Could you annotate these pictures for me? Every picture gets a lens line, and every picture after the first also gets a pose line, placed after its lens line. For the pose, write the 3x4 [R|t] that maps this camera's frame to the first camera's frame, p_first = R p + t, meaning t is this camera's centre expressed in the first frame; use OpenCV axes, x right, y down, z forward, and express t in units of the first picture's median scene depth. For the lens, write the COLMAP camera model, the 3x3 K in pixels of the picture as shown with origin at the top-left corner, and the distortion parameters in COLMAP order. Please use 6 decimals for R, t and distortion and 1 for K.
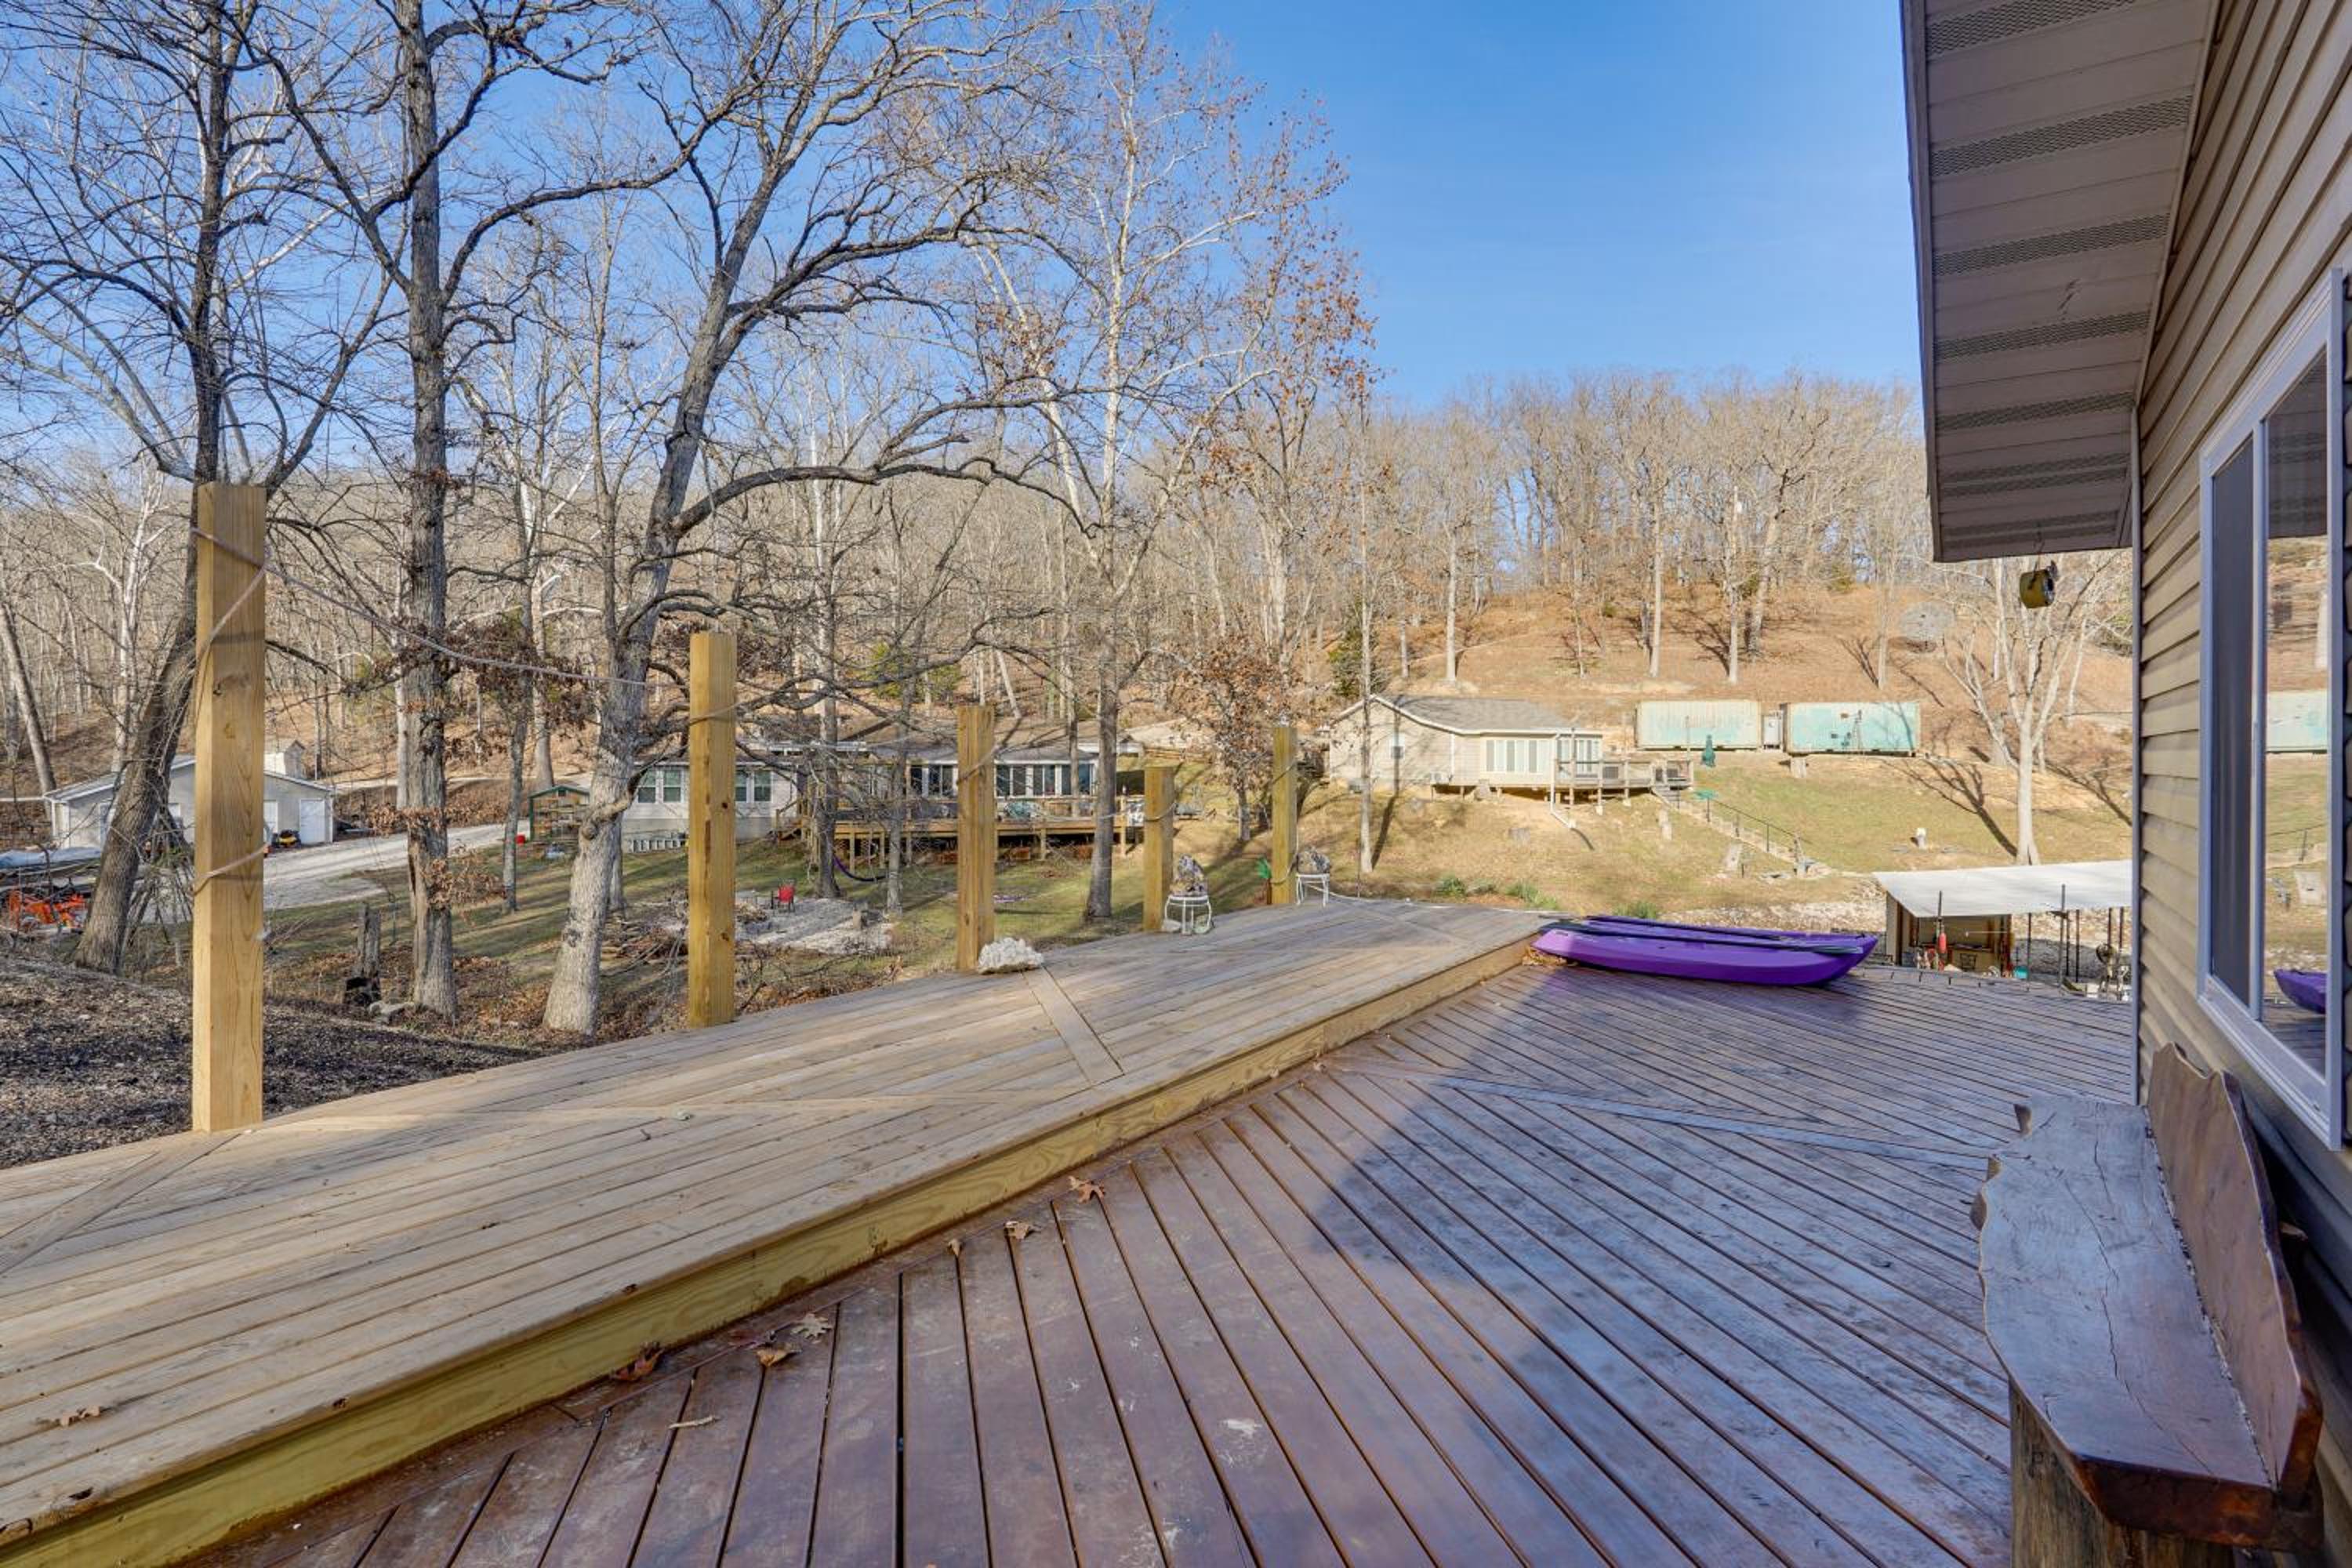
lens RADIAL K [[1245.2, 0, 1164.9], [0, 1245.2, 766.1], [0, 0, 1]] dist [-0.013069, 0.001921]
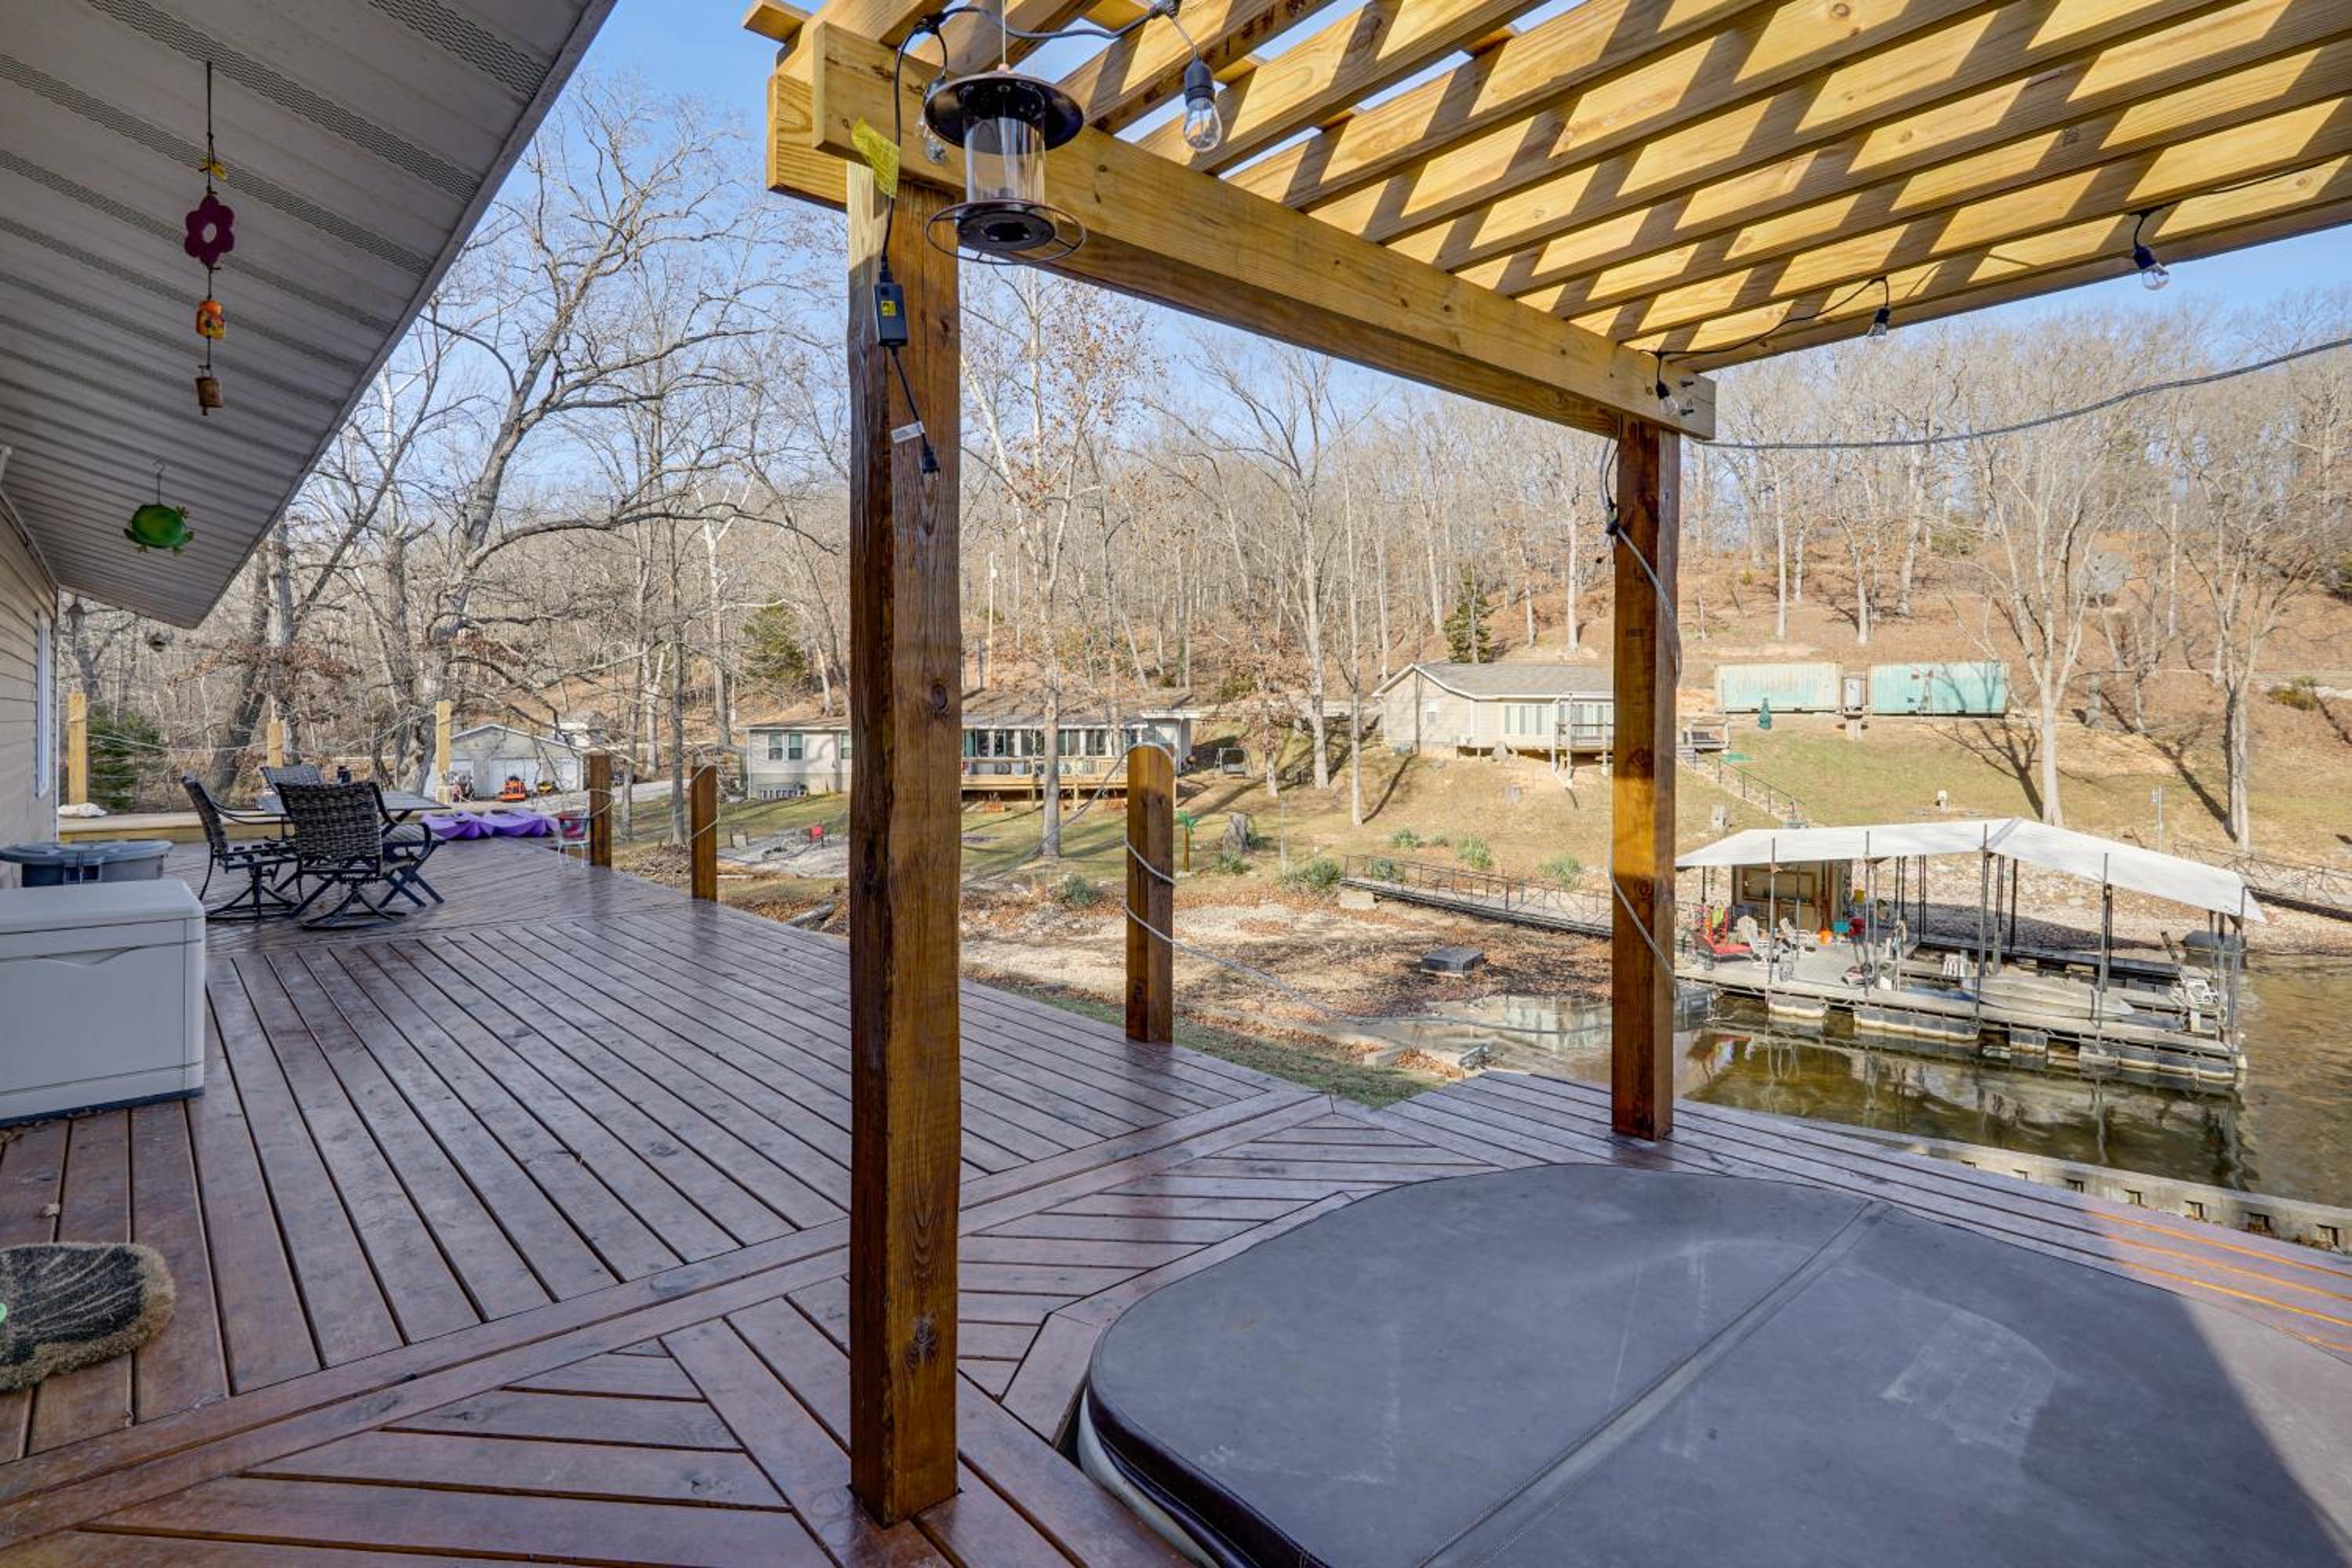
lens RADIAL K [[1182.6, 0, 1180.4], [0, 1182.6, 737.7], [0, 0, 1]] dist [-0.005816, 0.002325]
pose [[0.968036, -0.002379, -0.250800, 0.246113], [0.002756, 0.999996, 0.001150, 0.005139], [0.250796, -0.001805, 0.968038, -0.055616]]
